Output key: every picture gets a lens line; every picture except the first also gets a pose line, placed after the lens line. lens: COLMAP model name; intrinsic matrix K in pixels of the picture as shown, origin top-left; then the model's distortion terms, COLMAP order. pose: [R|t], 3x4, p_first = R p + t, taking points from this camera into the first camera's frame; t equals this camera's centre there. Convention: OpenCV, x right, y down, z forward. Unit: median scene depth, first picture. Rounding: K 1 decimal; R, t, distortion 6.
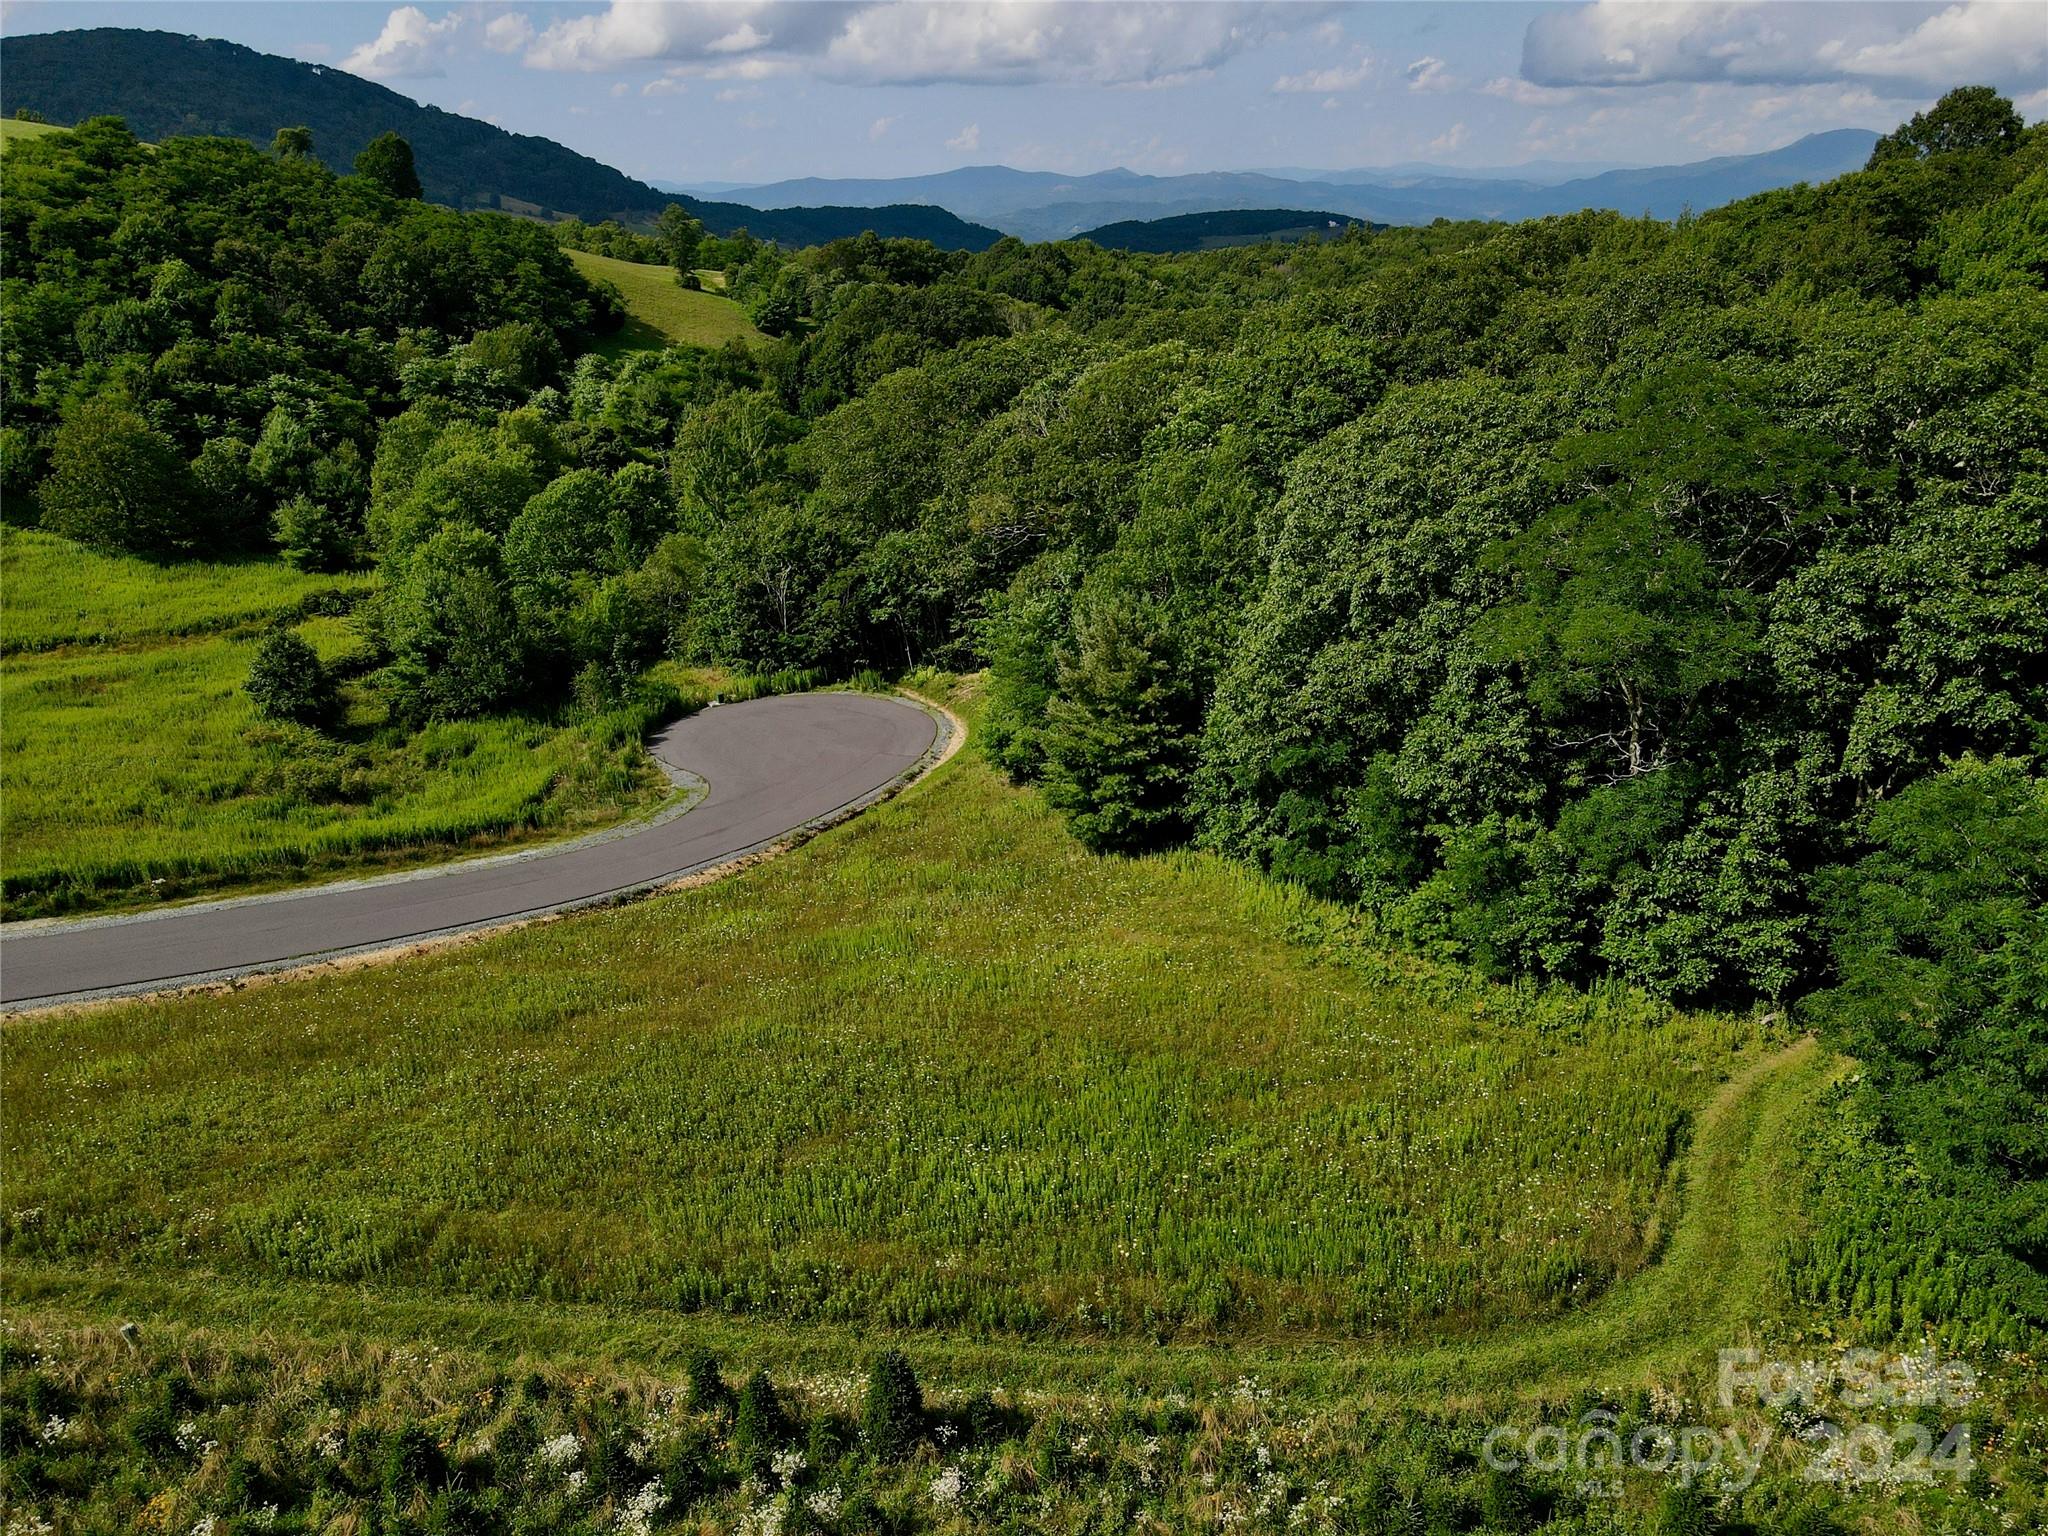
lens RADIAL K [[1492.9, 0, 1012.5], [0, 1492.9, 772.0], [0, 0, 1]] dist [0.013640, 0.001702]
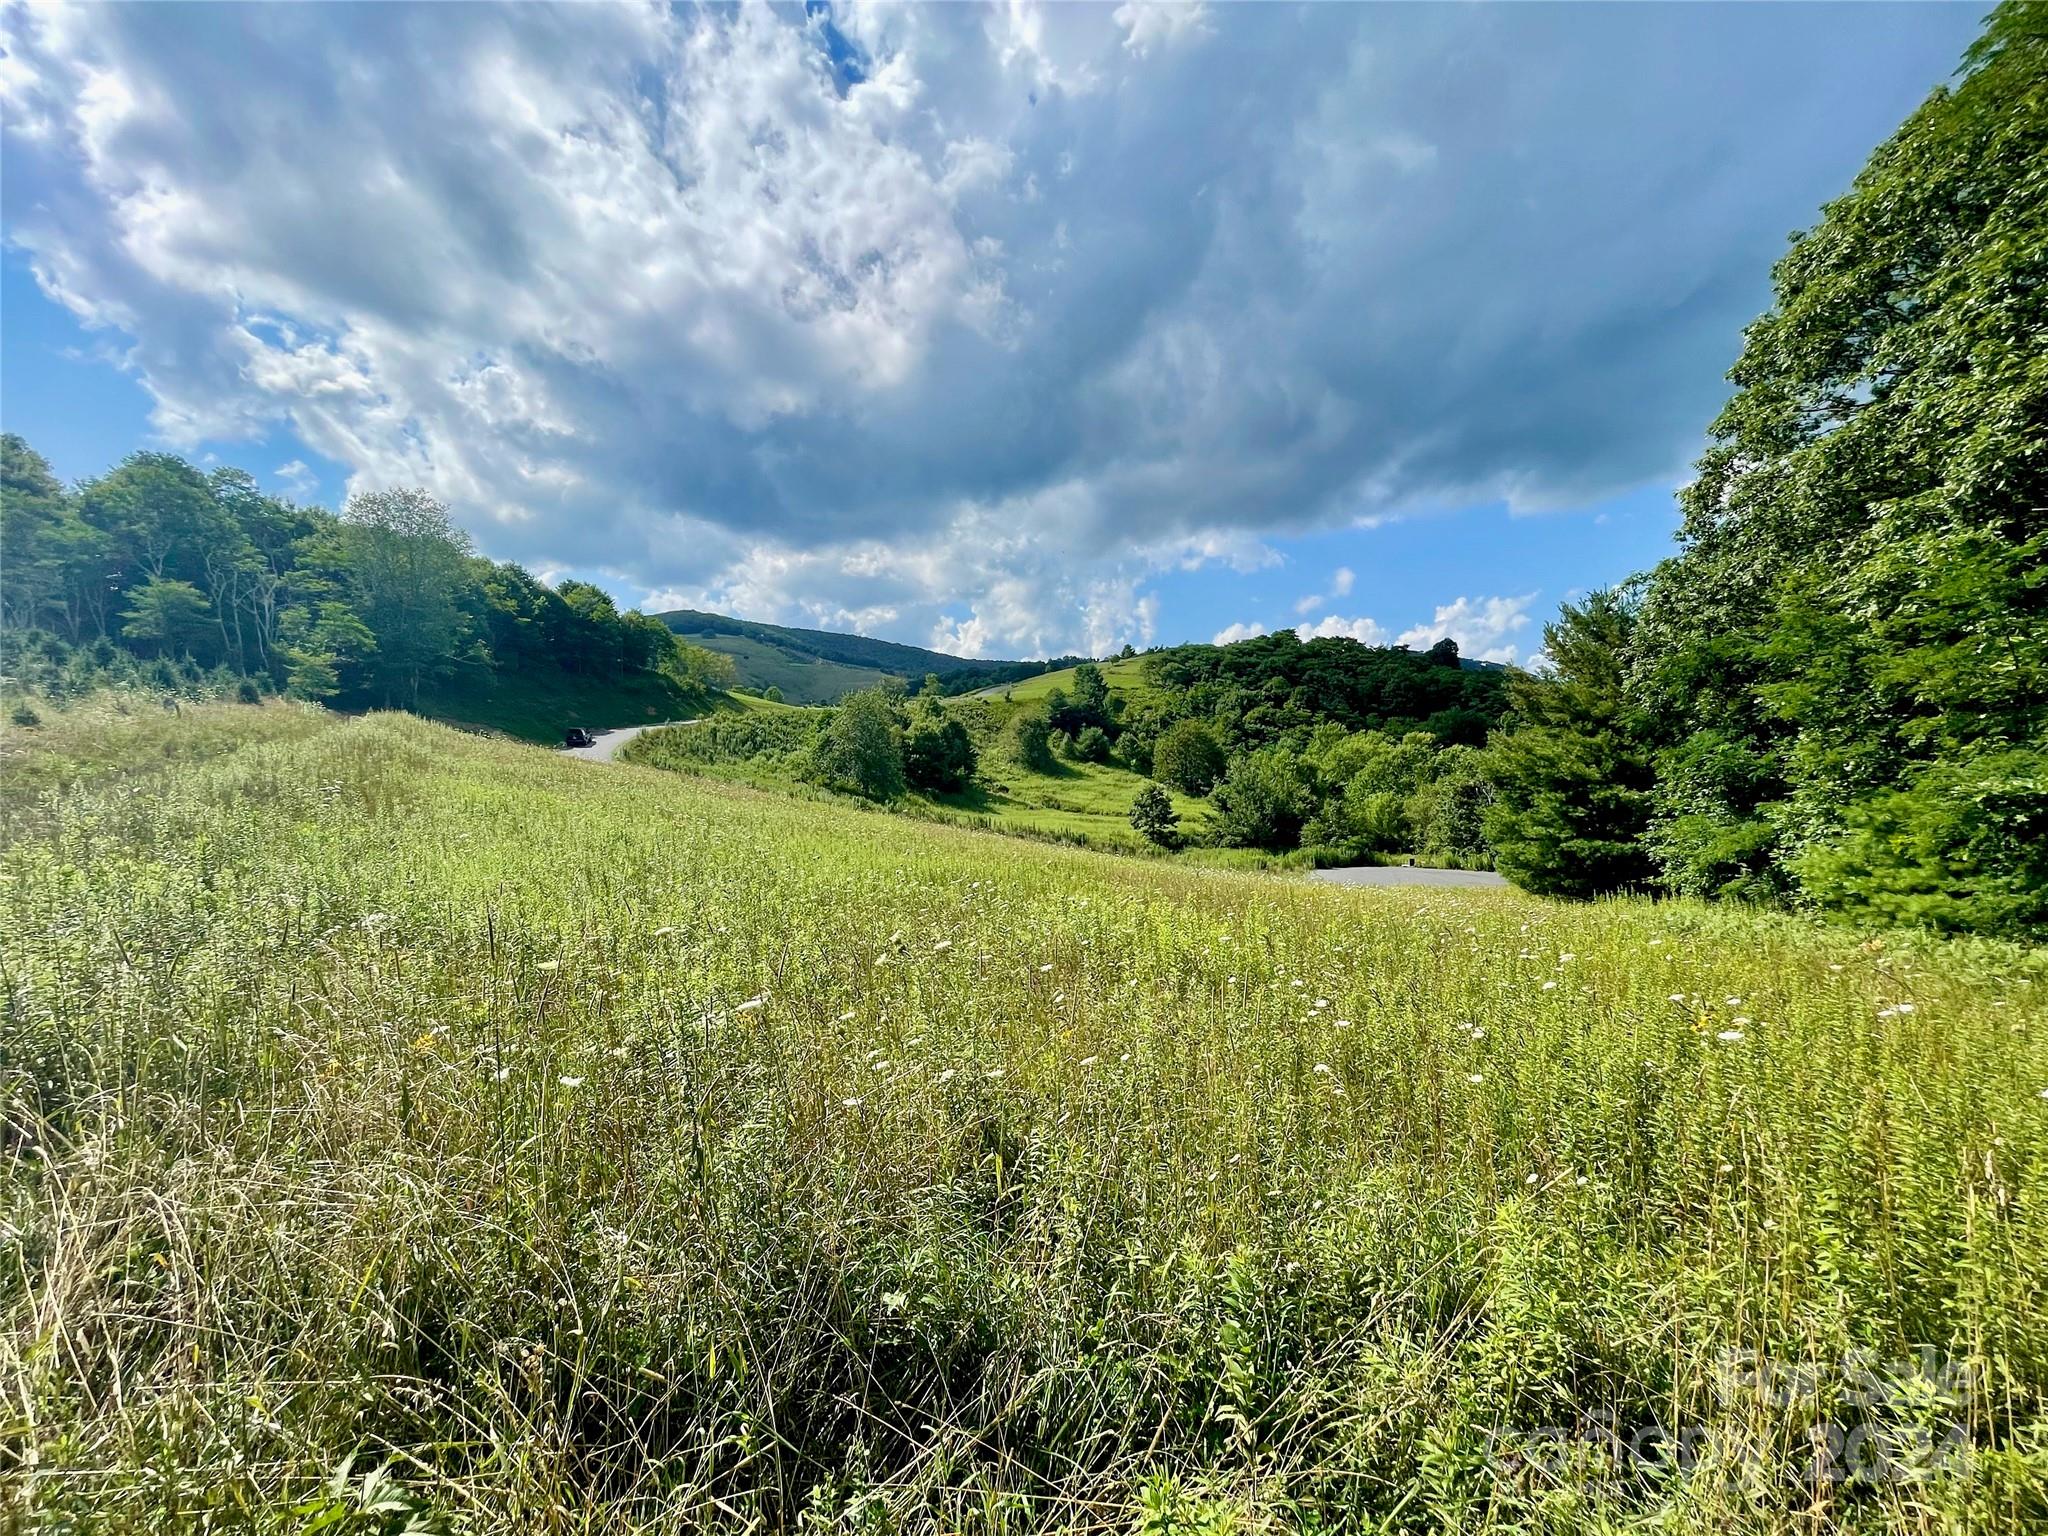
lens RADIAL K [[825.3, 0, 1019.5], [0, 825.3, 763.1], [0, 0, 1]] dist [0.002308, 0.000302]
pose [[0.609633, 0.035671, -0.791880, 0.111936], [-0.288445, 0.940483, -0.179696, 0.067828], [0.738340, 0.337963, 0.583639, 0.229958]]
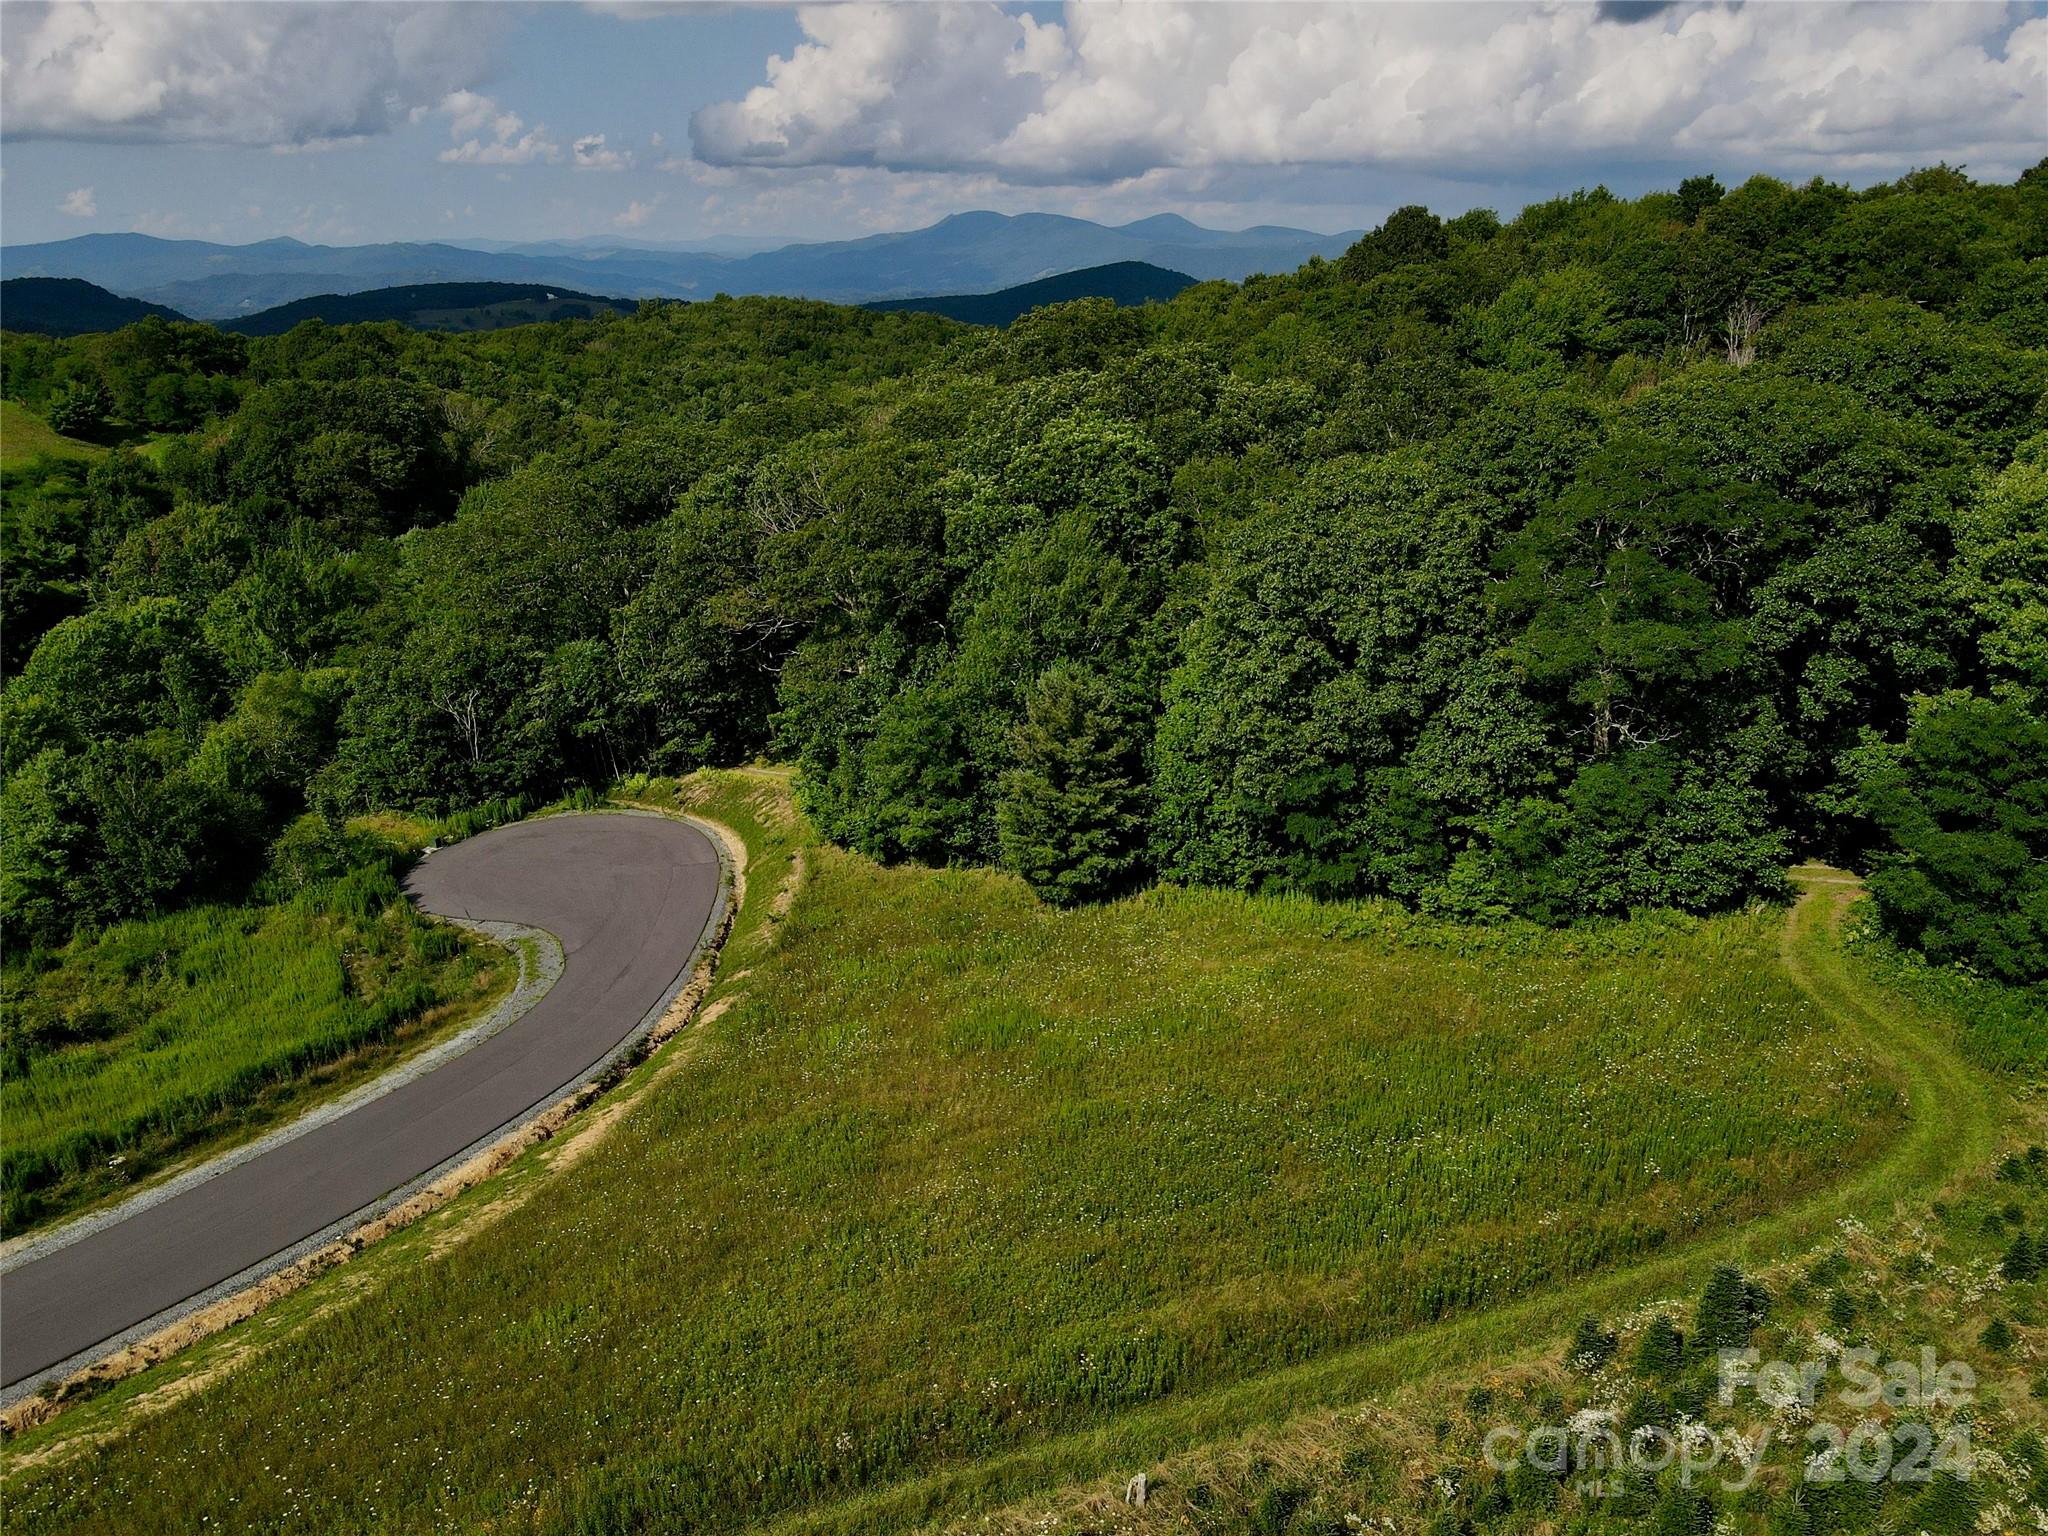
lens RADIAL K [[1492.9, 0, 1012.5], [0, 1492.9, 772.0], [0, 0, 1]] dist [0.013640, 0.001702]
pose [[0.882450, -0.152414, 0.445030, -0.205668], [0.171272, 0.985221, -0.002197, -0.021475], [-0.438119, 0.078160, 0.895513, 0.020573]]
